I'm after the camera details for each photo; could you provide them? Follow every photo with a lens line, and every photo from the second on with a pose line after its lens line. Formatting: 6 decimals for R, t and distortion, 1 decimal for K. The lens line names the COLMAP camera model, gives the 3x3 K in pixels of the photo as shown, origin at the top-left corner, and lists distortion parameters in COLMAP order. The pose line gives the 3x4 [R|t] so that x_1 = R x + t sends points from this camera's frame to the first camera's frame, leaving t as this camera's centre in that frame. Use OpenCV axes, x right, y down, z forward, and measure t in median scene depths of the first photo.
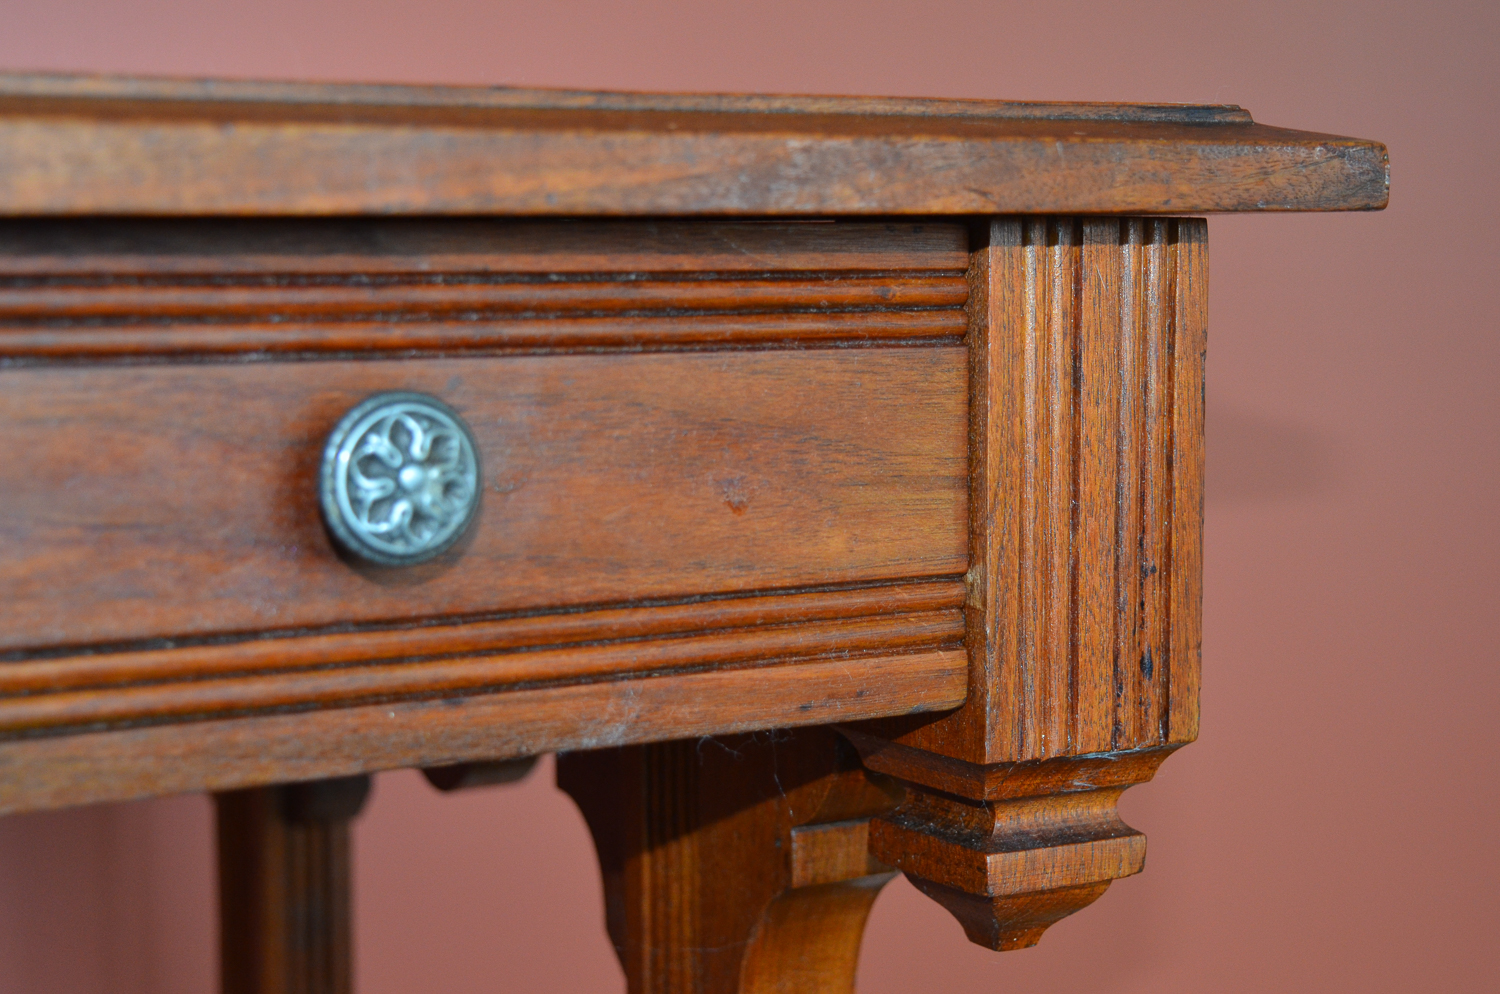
lens RADIAL K [[2704.6, 0, 750.0], [0, 2704.6, 497.0], [0, 0, 1]] dist [0.004131, 0.066577]
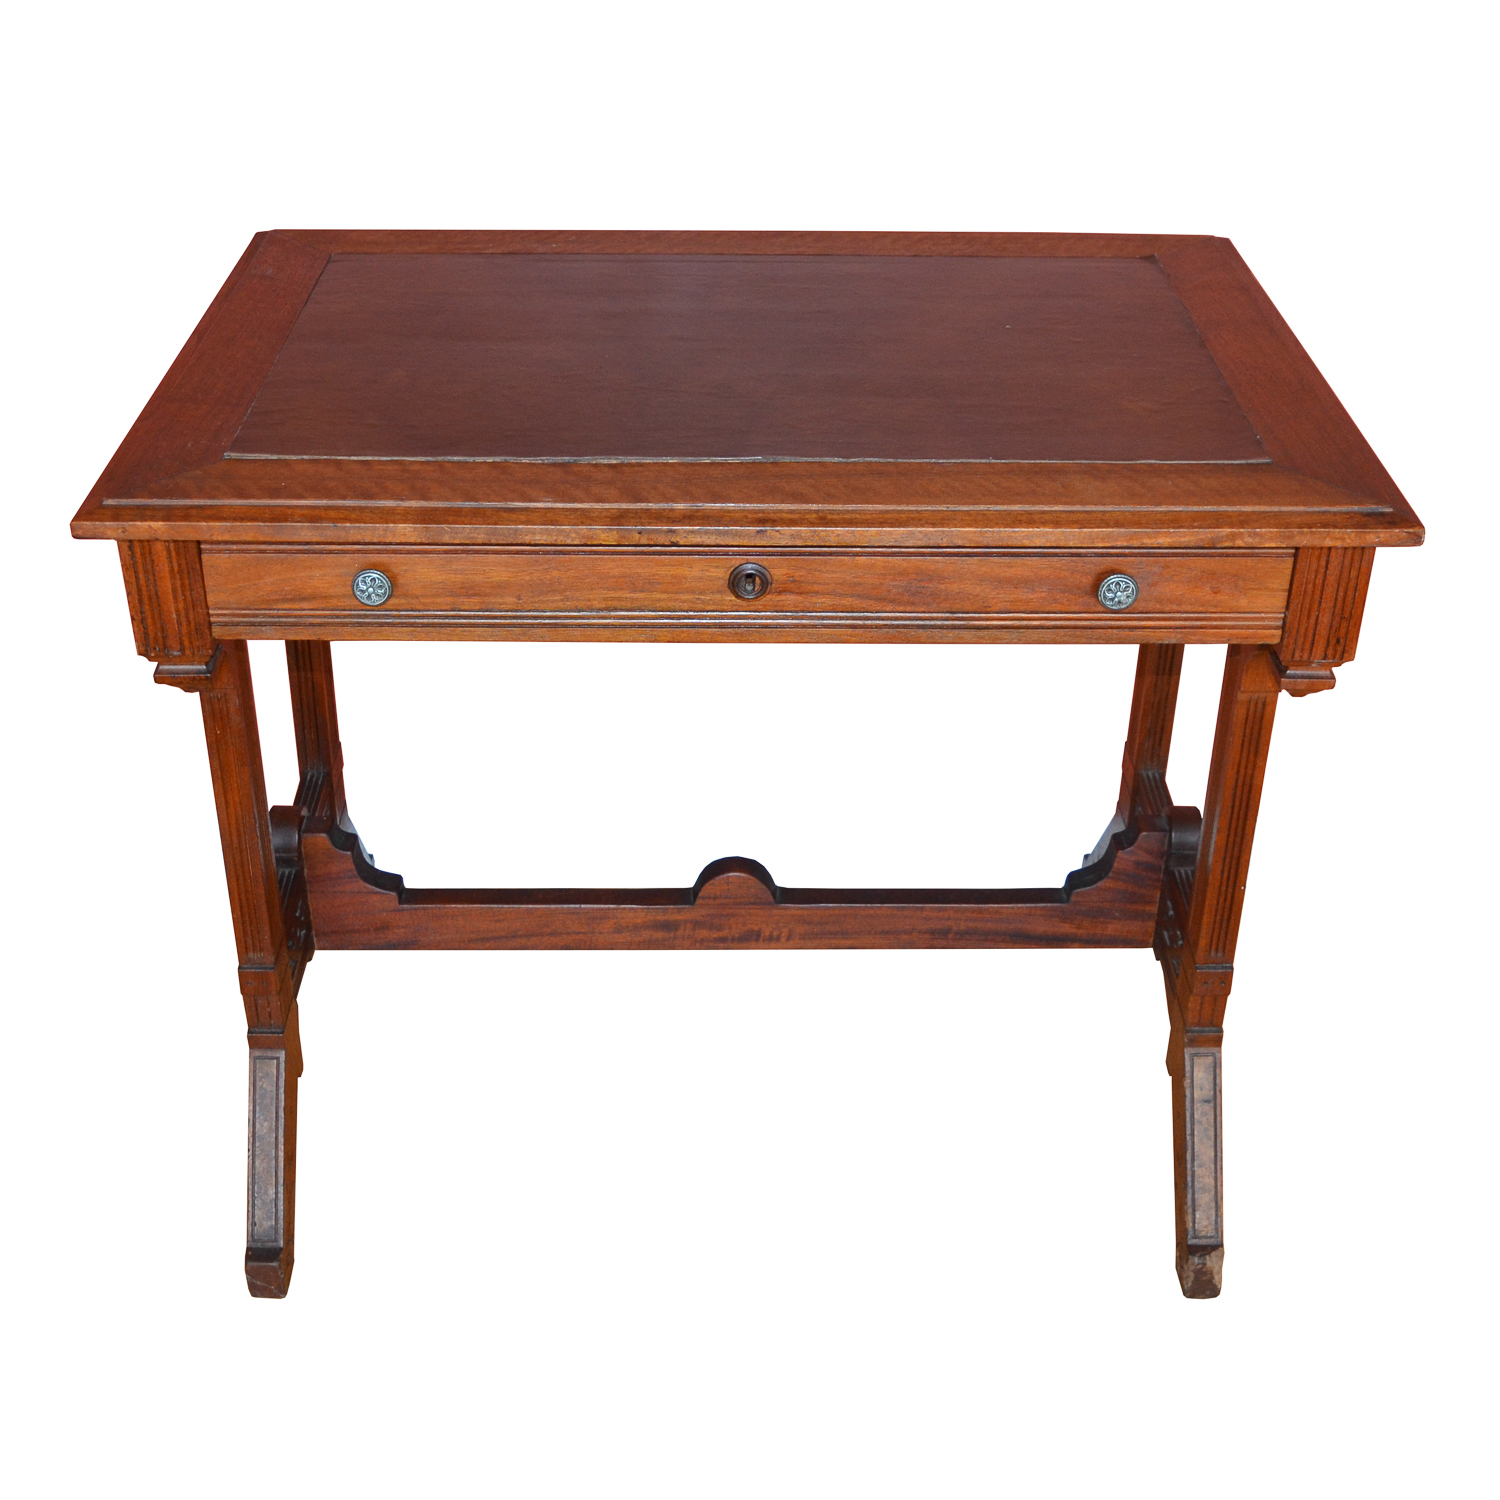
lens RADIAL K [[1968.9, 0, 750.0], [0, 1968.9, 750.0], [0, 0, 1]] dist [-0.081969, -0.015240]
pose [[0.862567, 0.285676, -0.417574, 0.651340], [-0.066074, 0.881874, 0.466832, -1.057266], [0.501610, -0.375083, 0.779551, -1.600873]]
